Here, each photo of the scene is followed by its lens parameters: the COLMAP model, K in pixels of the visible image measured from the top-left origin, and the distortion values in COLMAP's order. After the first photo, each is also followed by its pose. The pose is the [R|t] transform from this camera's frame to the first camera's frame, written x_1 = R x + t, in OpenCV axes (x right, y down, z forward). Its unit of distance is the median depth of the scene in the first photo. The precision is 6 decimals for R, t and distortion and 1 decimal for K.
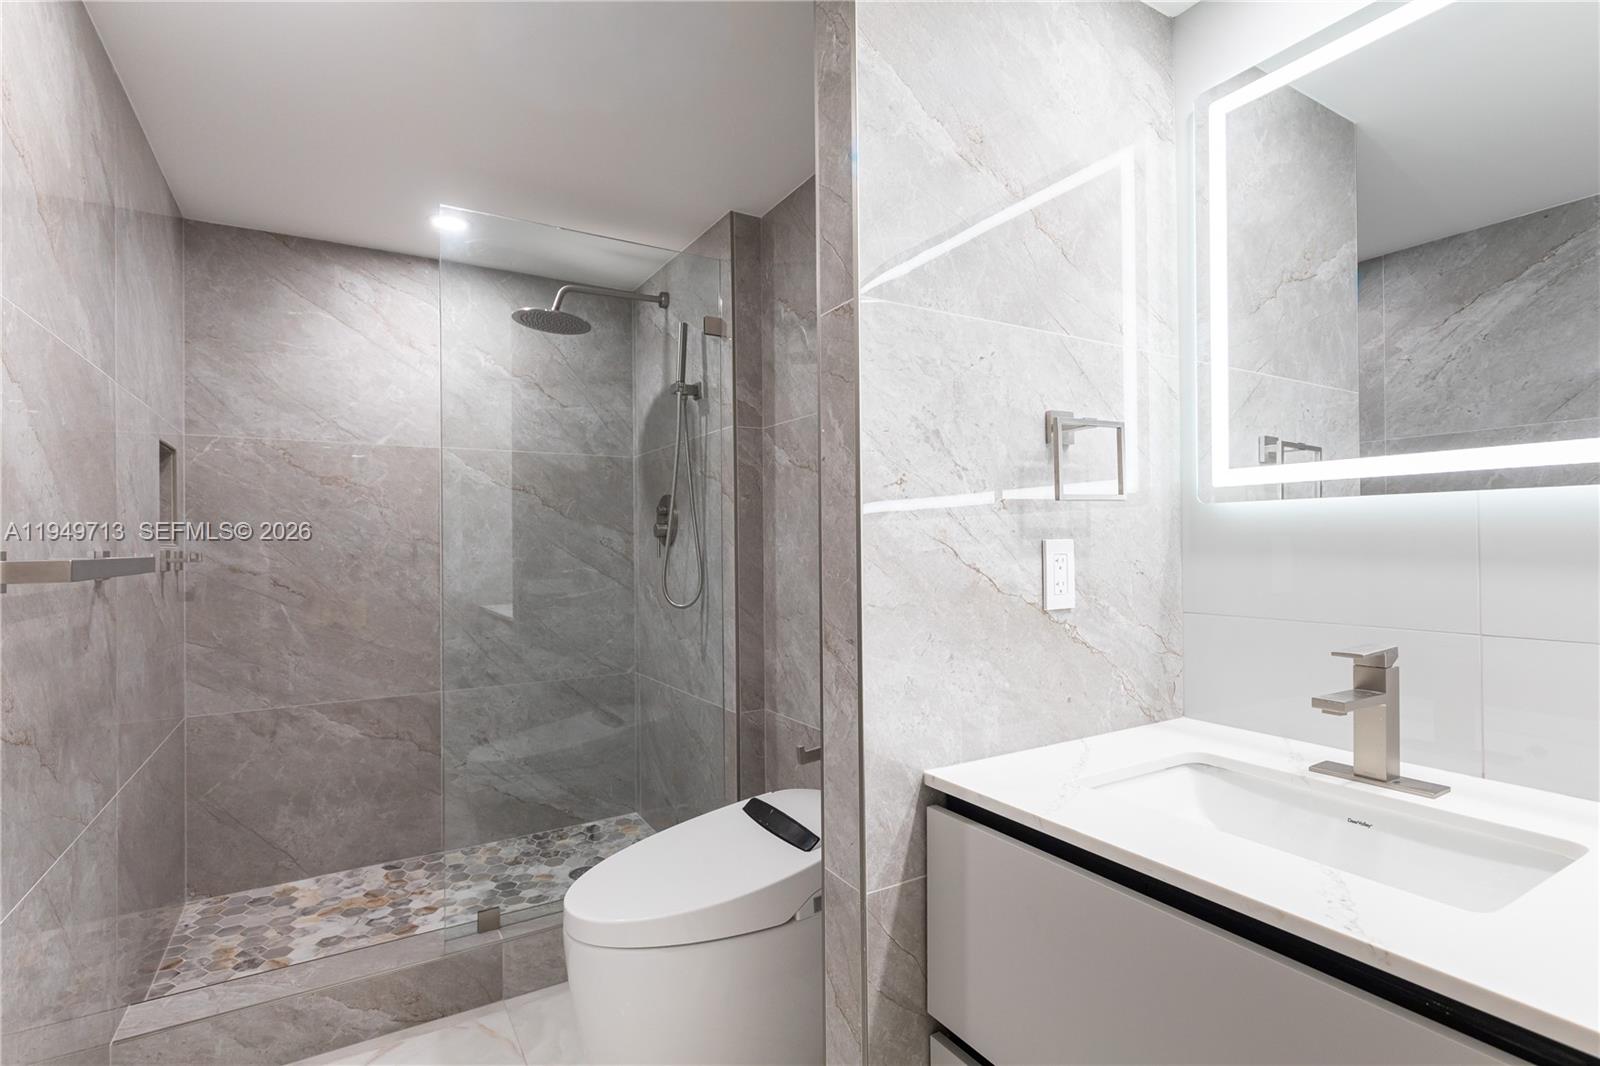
lens RADIAL K [[751.2, 0, 801.4], [0, 751.2, 536.8], [0, 0, 1]] dist [0.006453, -0.000506]
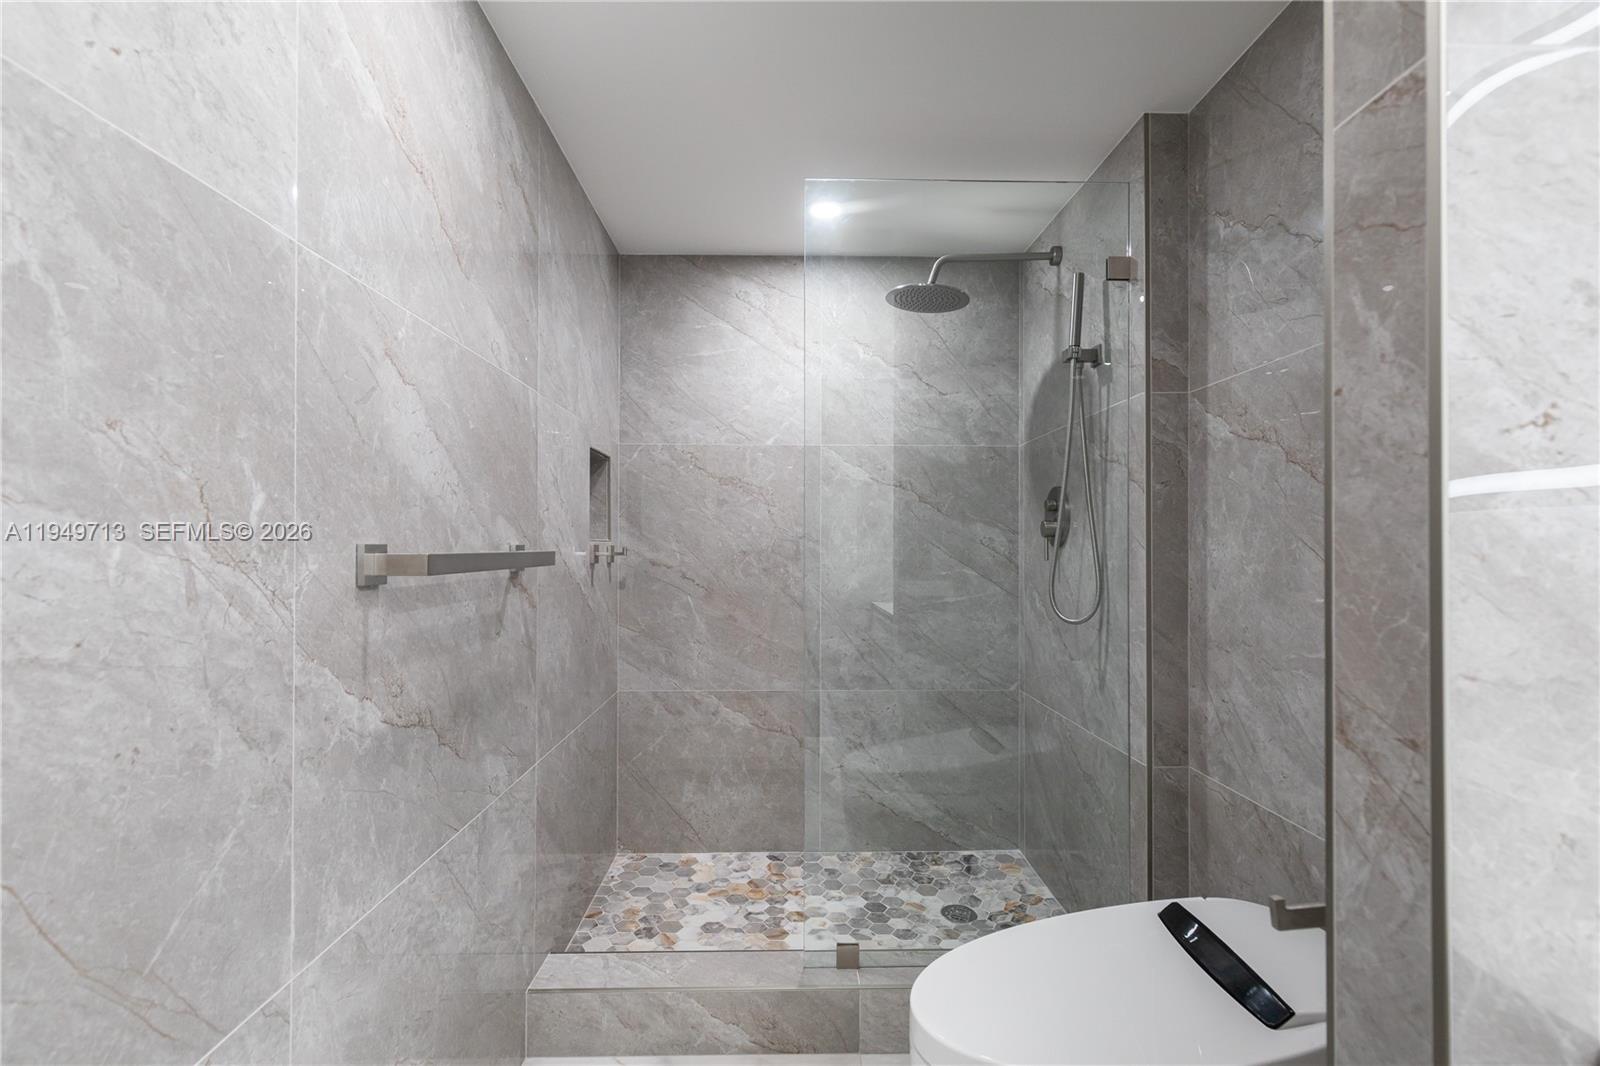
lens RADIAL K [[751.2, 0, 801.4], [0, 751.2, 536.8], [0, 0, 1]] dist [0.006453, -0.000506]
pose [[0.871278, 0.007244, -0.490737, -0.017835], [-0.007190, 0.999972, 0.001994, 0.001113], [0.490738, 0.001791, 0.871305, 0.149542]]
